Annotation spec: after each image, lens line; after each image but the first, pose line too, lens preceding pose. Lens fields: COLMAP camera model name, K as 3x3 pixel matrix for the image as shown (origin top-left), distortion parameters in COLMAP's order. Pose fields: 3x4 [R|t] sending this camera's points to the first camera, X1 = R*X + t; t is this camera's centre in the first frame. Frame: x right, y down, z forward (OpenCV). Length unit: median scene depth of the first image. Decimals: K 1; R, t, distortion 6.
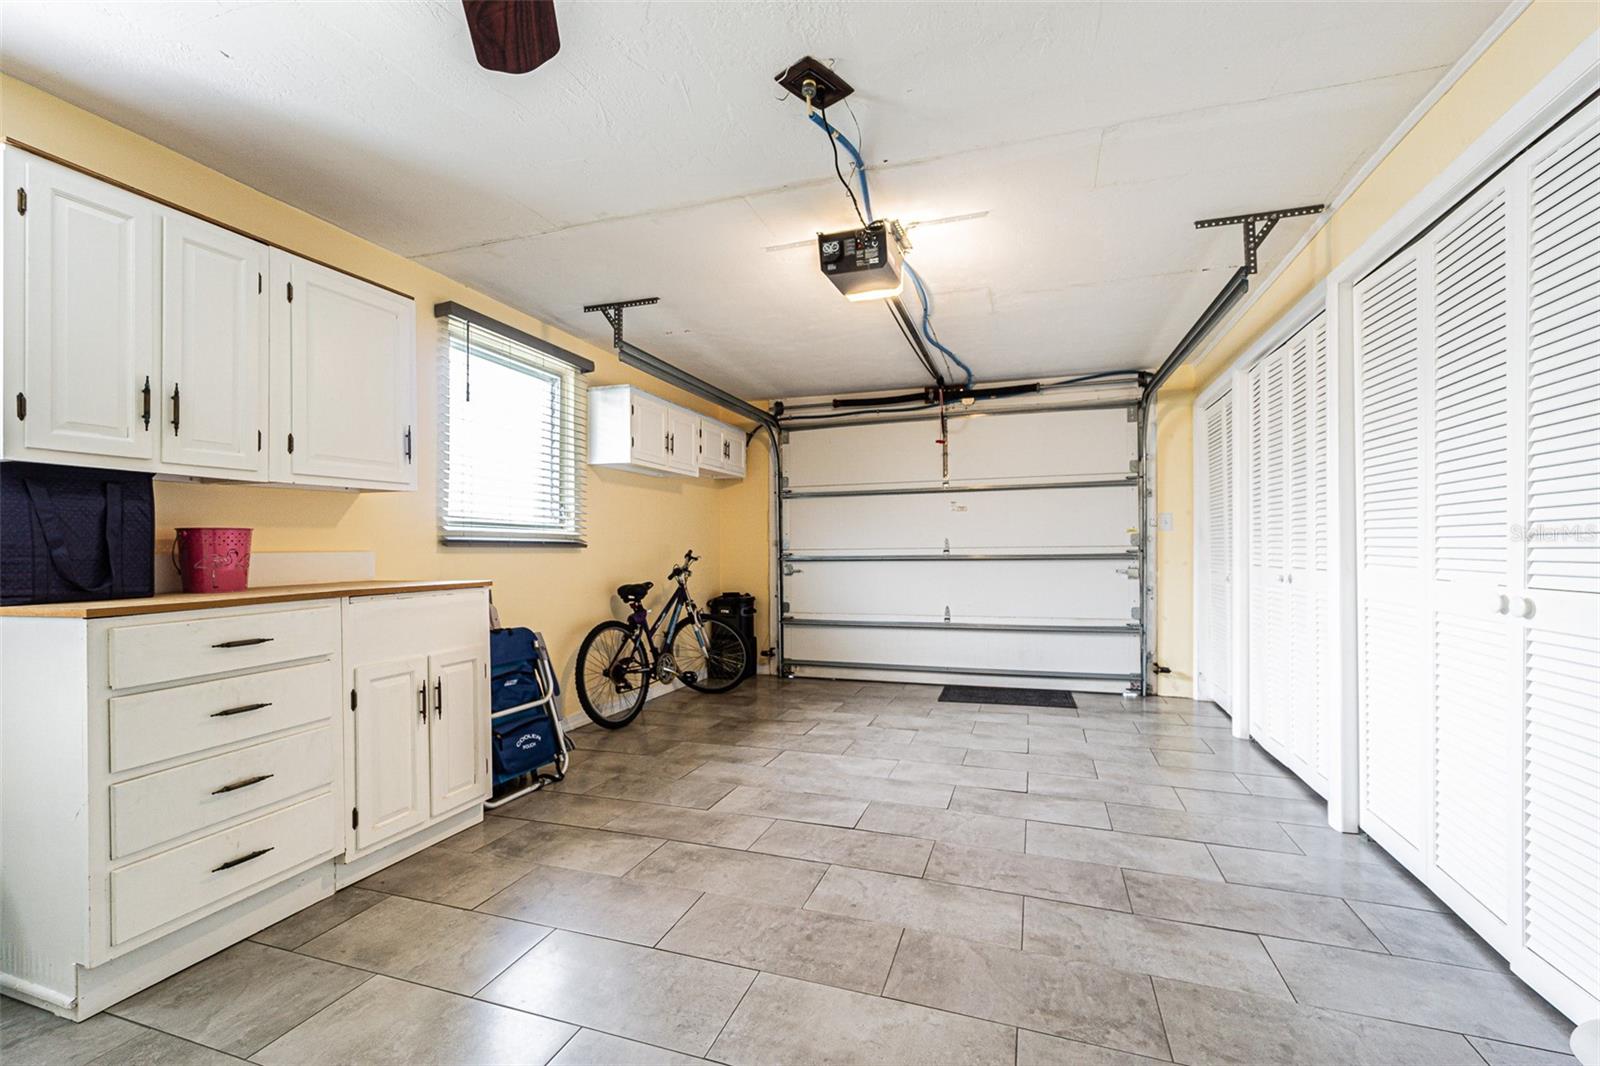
lens RADIAL K [[702.4, 0, 797.5], [0, 702.4, 541.3], [0, 0, 1]] dist [-0.002195, 0.001320]
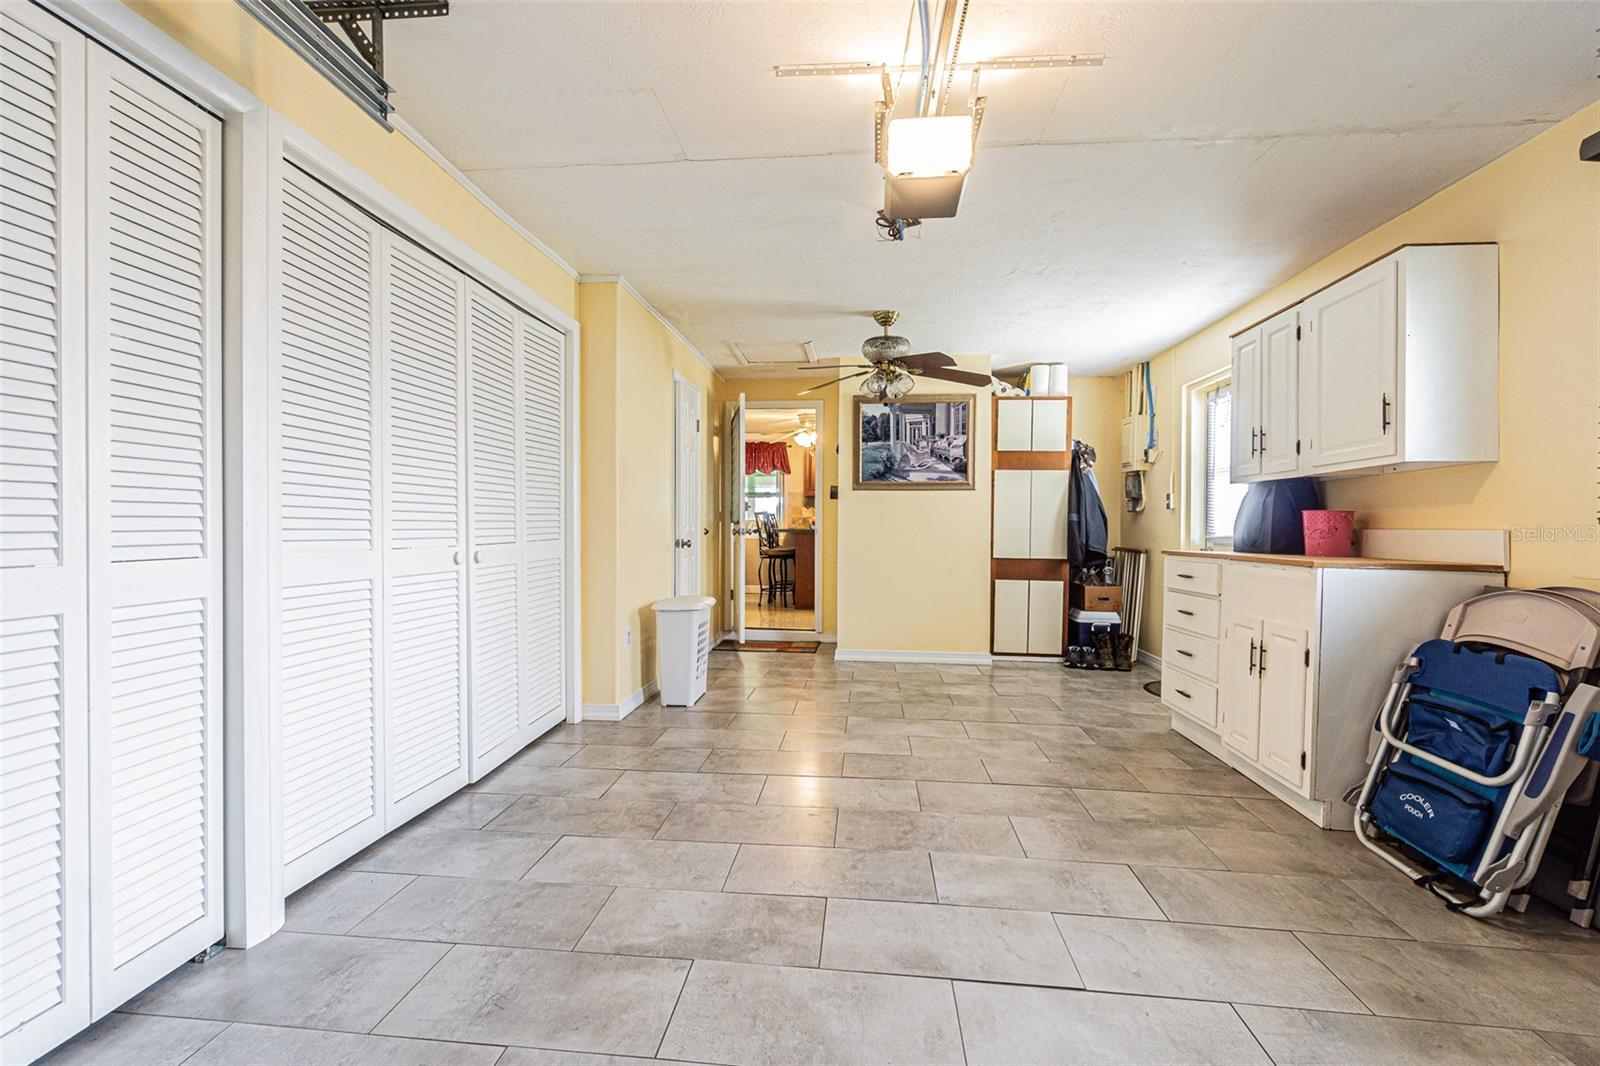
lens RADIAL K [[702.4, 0, 799.1], [0, 702.4, 534.0], [0, 0, 1]] dist [-0.002195, 0.001320]
pose [[-0.974169, -0.000577, -0.225821, 0.394870], [-0.001804, 0.999985, 0.005227, 0.016507], [0.225814, 0.005500, -0.974155, 1.659796]]
